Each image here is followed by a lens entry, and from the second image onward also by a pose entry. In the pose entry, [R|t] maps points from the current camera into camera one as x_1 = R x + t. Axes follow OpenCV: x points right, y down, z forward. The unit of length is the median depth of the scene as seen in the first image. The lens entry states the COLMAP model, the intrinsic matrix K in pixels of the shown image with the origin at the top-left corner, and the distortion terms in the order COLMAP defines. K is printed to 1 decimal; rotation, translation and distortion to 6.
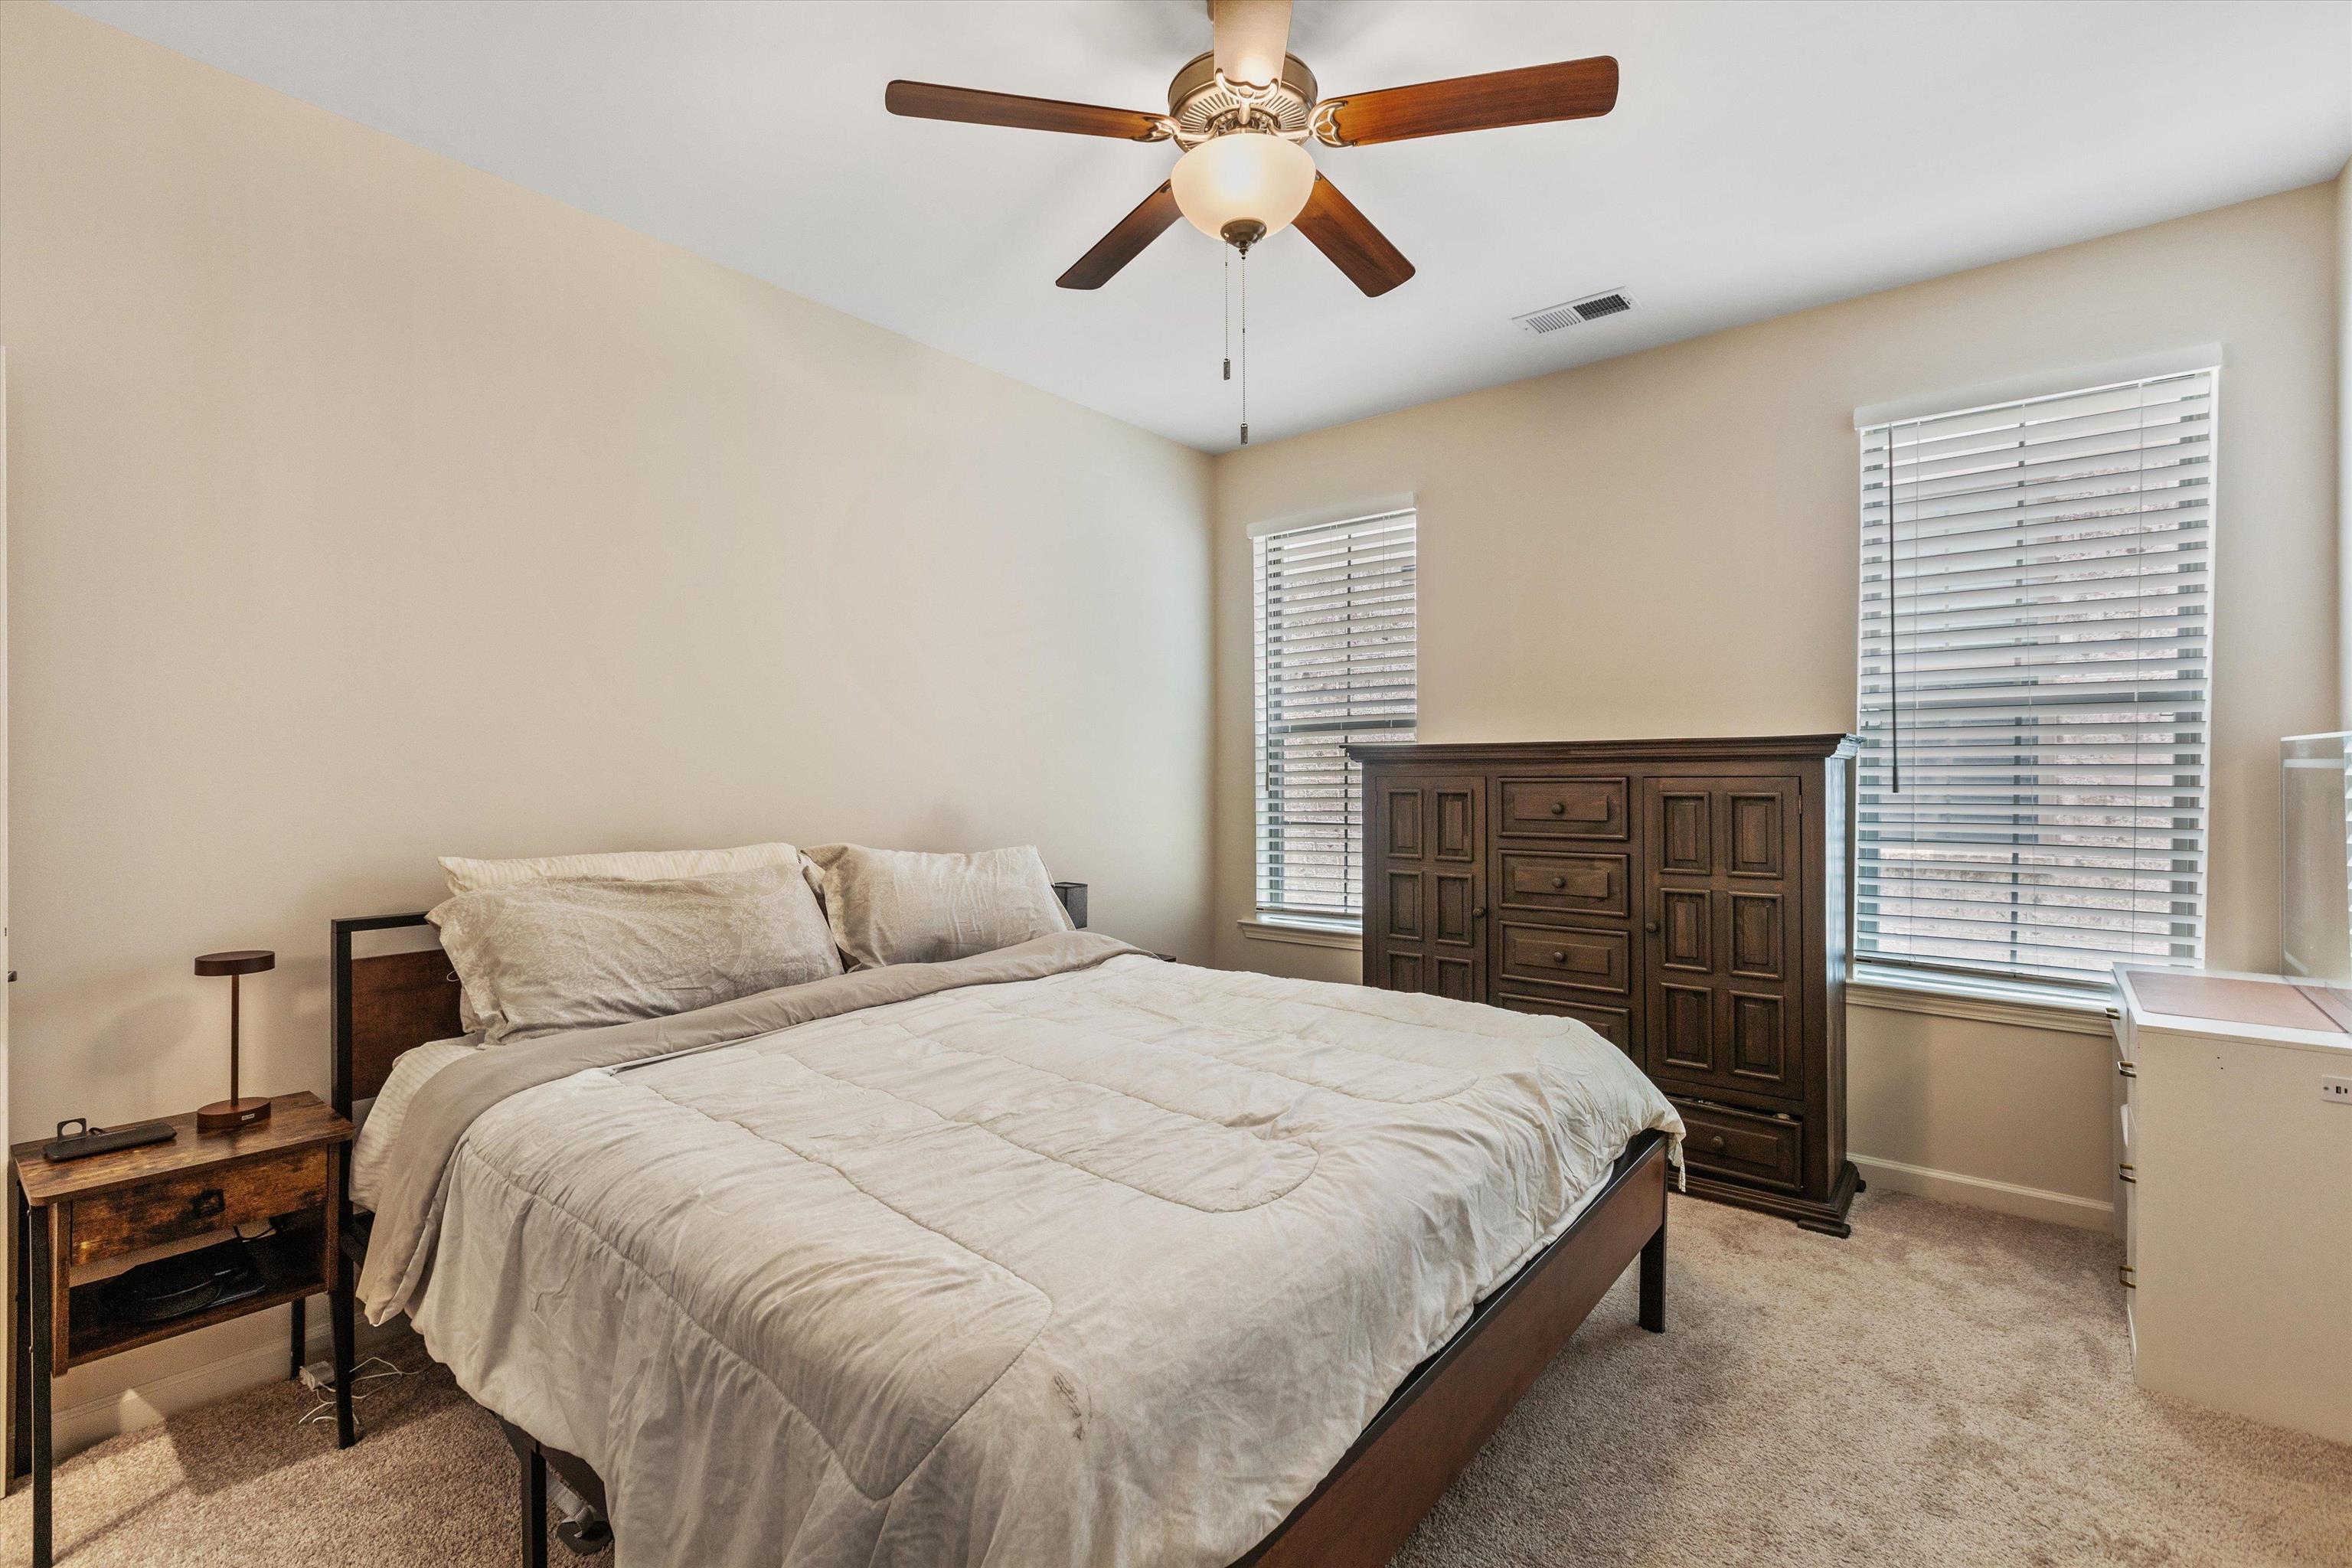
lens RADIAL K [[1047.1, 0, 1165.9], [0, 1047.1, 777.4], [0, 0, 1]] dist [-0.000409, -0.000428]
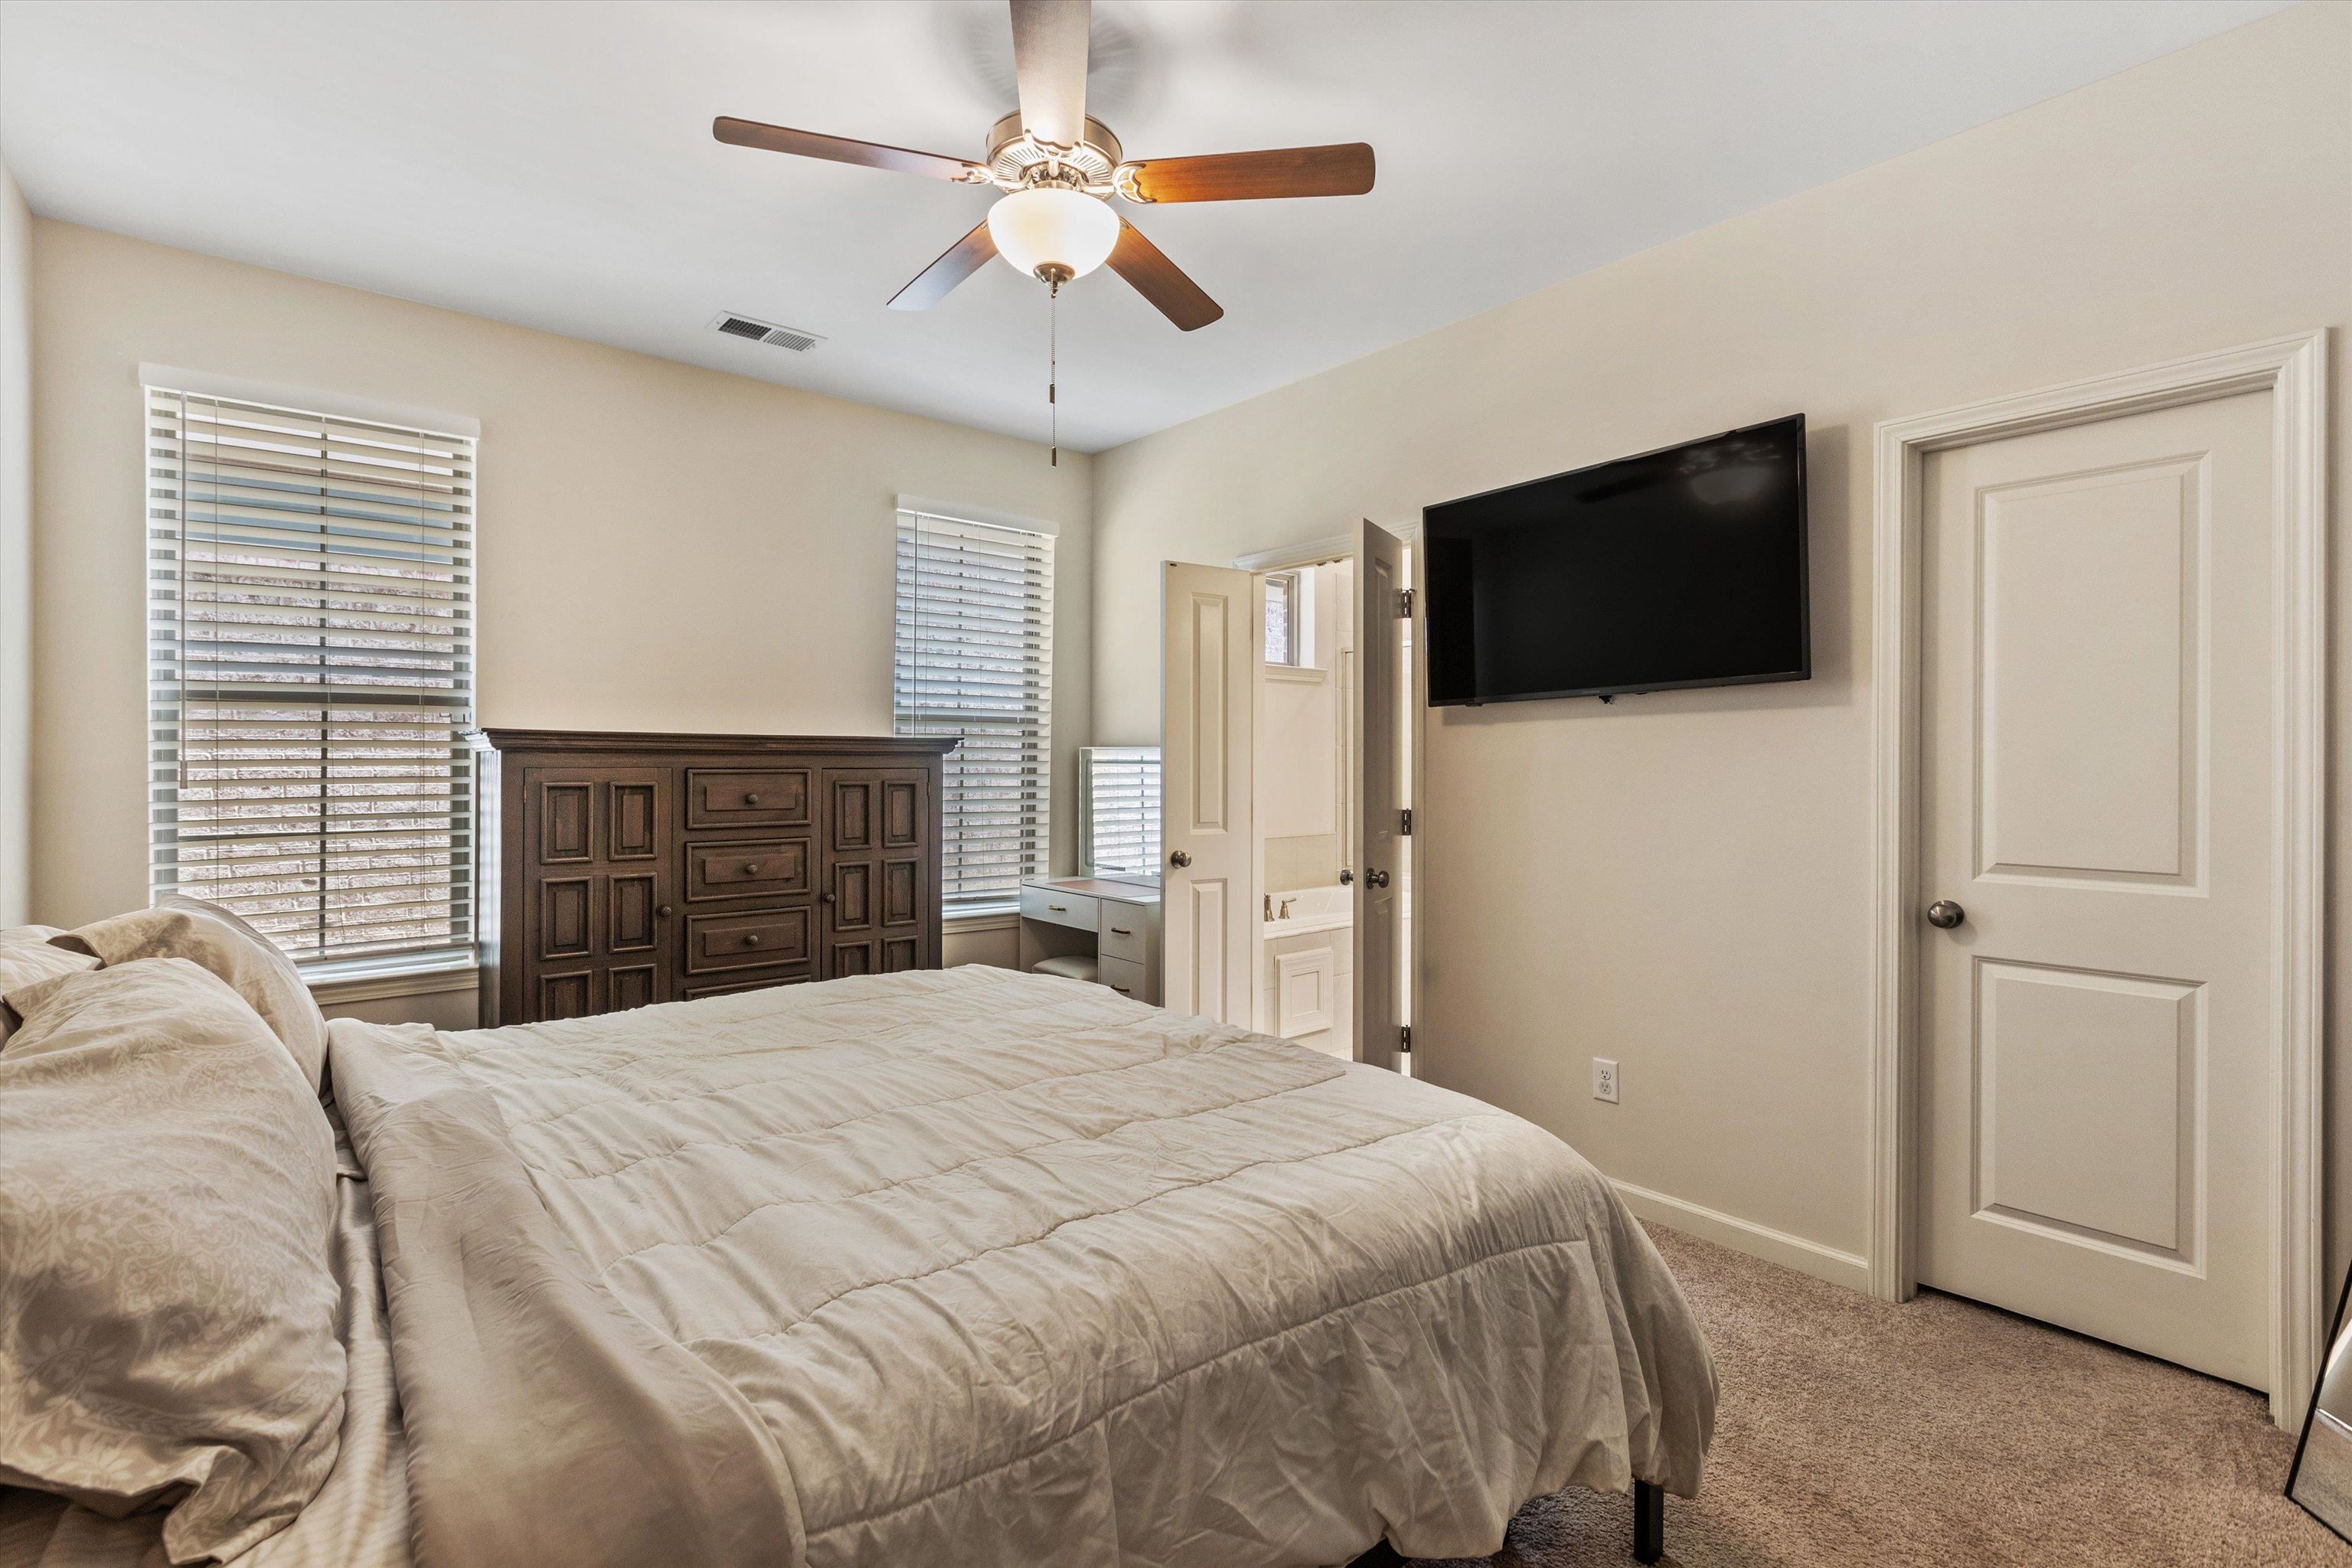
lens RADIAL K [[1047.1, 0, 1165.9], [0, 1047.1, 777.4], [0, 0, 1]] dist [-0.000409, -0.000428]
pose [[0.185528, -0.006123, 0.982620, -0.582174], [0.000265, 0.999981, 0.006181, 0.001750], [-0.982639, -0.000886, 0.185526, 0.399159]]
